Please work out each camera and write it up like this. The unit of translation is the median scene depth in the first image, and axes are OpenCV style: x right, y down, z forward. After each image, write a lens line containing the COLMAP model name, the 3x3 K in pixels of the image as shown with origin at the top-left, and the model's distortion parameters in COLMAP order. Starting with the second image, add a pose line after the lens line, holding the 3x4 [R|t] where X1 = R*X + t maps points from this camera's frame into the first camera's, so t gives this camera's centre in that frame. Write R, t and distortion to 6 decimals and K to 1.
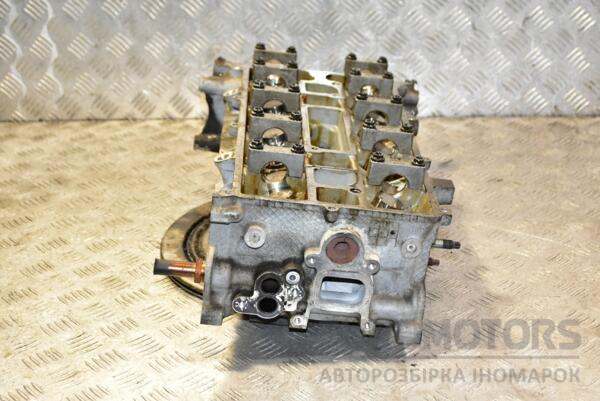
lens RADIAL K [[1073.7, 0, 299.3], [0, 1073.7, 202.2], [0, 0, 1]] dist [-0.017317, 0.000000]
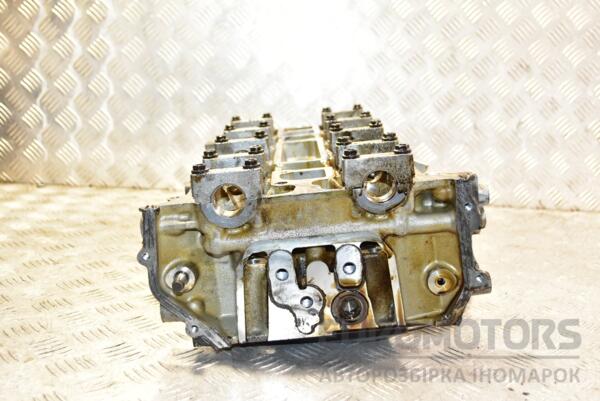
lens RADIAL K [[672.7, 0, 301.5], [0, 672.7, 202.0], [0, 0, 1]] dist [-0.017329, 0.000000]
pose [[0.994460, 0.074437, 0.074222, -0.075198], [-0.057466, 0.976208, -0.209082, 0.081215], [-0.088019, 0.203659, 0.975077, 0.308843]]
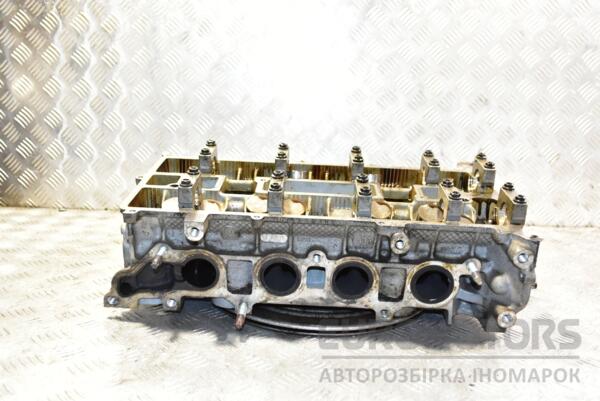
lens RADIAL K [[621.4, 0, 303.9], [0, 621.4, 200.6], [0, 0, 1]] dist [-0.009684, 0.000000]
pose [[0.995359, 0.062492, 0.073179, -0.062971], [-0.043962, 0.971750, -0.231880, 0.081740], [-0.085603, 0.227587, 0.969988, 0.266556]]
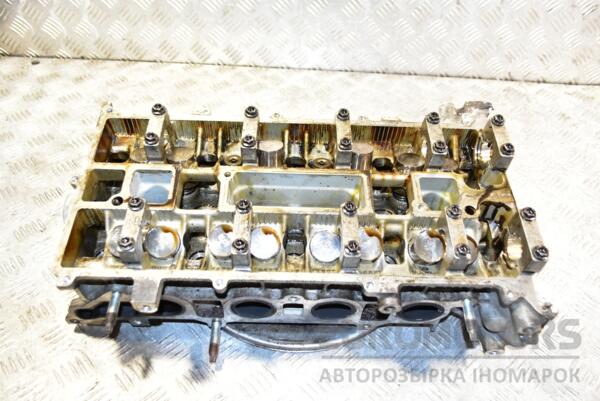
lens RADIAL K [[493.5, 0, 301.0], [0, 493.5, 199.3], [0, 0, 1]] dist [-0.015104, -0.004600]
pose [[0.996852, 0.021522, 0.076314, -0.038856], [-0.046651, 0.937441, 0.345004, -0.137408], [-0.064115, -0.347478, 0.935494, 0.442652]]
